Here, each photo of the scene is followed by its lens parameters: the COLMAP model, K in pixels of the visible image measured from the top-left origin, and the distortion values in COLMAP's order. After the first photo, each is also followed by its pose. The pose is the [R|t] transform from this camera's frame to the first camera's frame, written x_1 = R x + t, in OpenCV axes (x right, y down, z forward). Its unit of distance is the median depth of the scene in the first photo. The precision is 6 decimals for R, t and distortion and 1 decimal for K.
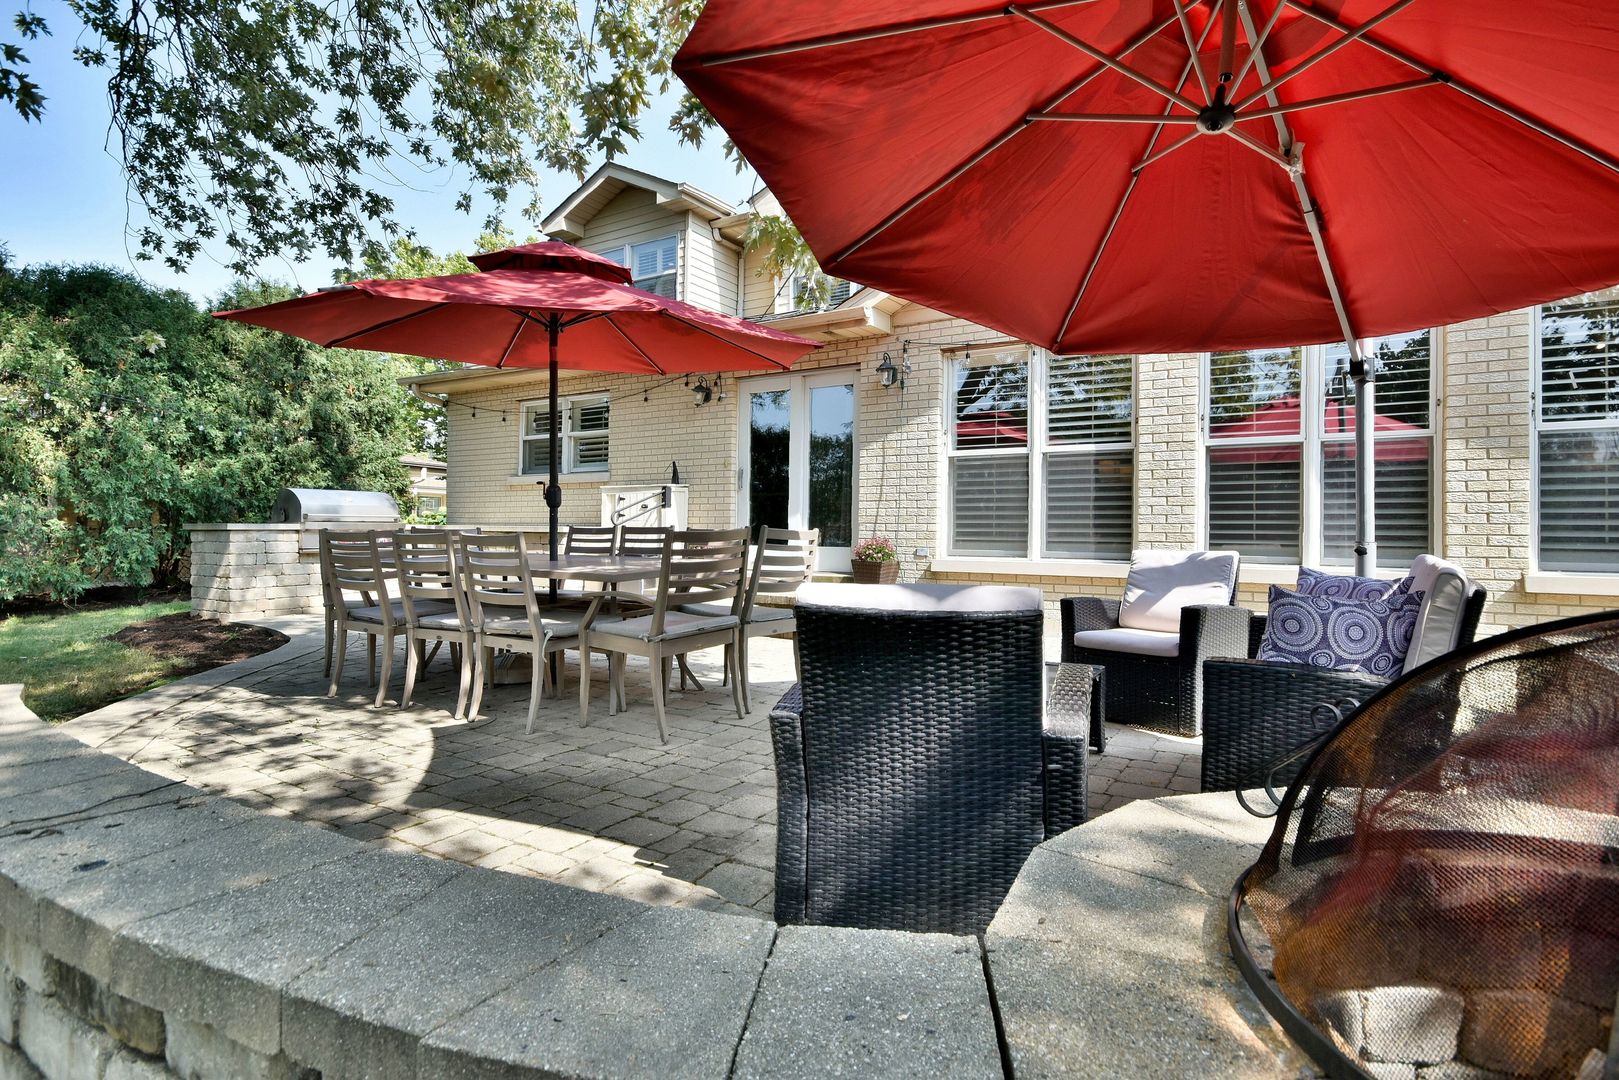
lens RADIAL K [[813.2, 0, 858.4], [0, 813.2, 509.8], [0, 0, 1]] dist [0.000423, 0.000293]
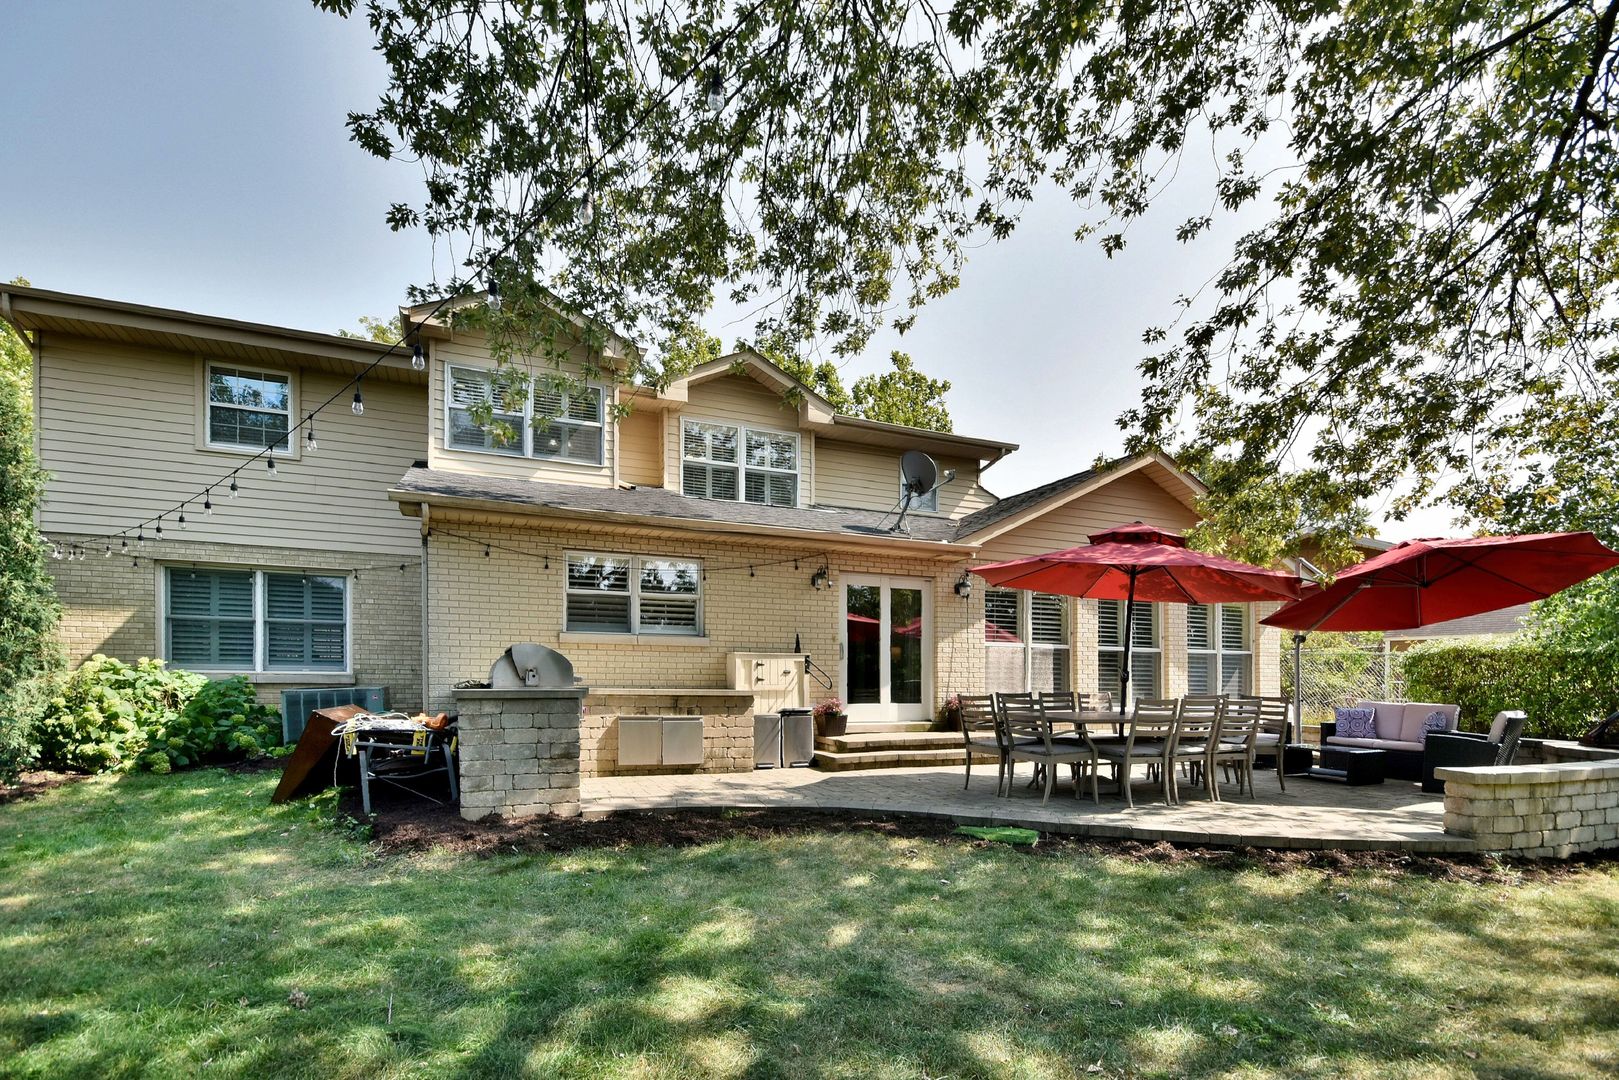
lens RADIAL K [[781.5, 0, 791.7], [0, 781.5, 689.4], [0, 0, 1]] dist [0.000728, 0.000170]
pose [[0.583683, -0.002341, 0.811979, -0.870021], [-0.017262, 0.999734, 0.015290, 0.002101], [-0.811798, -0.022941, 0.583487, 0.272132]]
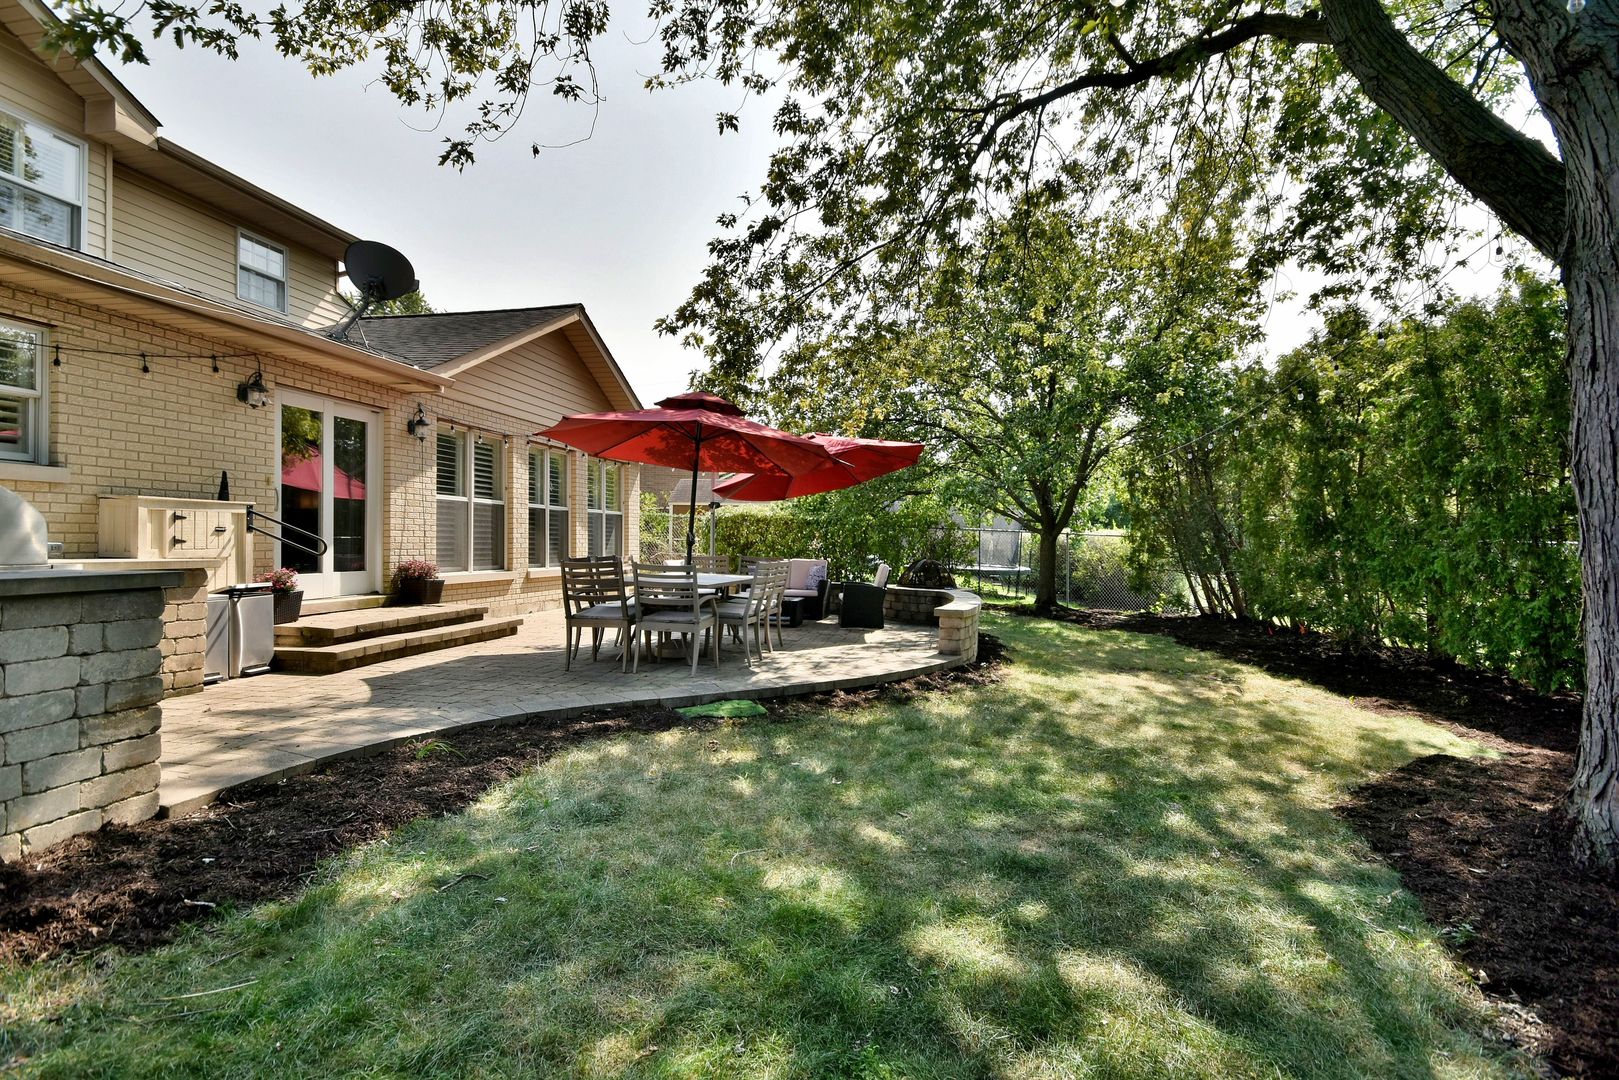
lens RADIAL K [[828.5, 0, 809.5], [0, 828.5, 540.0], [0, 0, 1]] dist [0.000373, 0.000674]
pose [[-0.355226, -0.000375, 0.934781, -0.875475], [-0.019968, 0.999775, -0.007187, -0.000406], [-0.934567, -0.021219, -0.355153, 0.583974]]
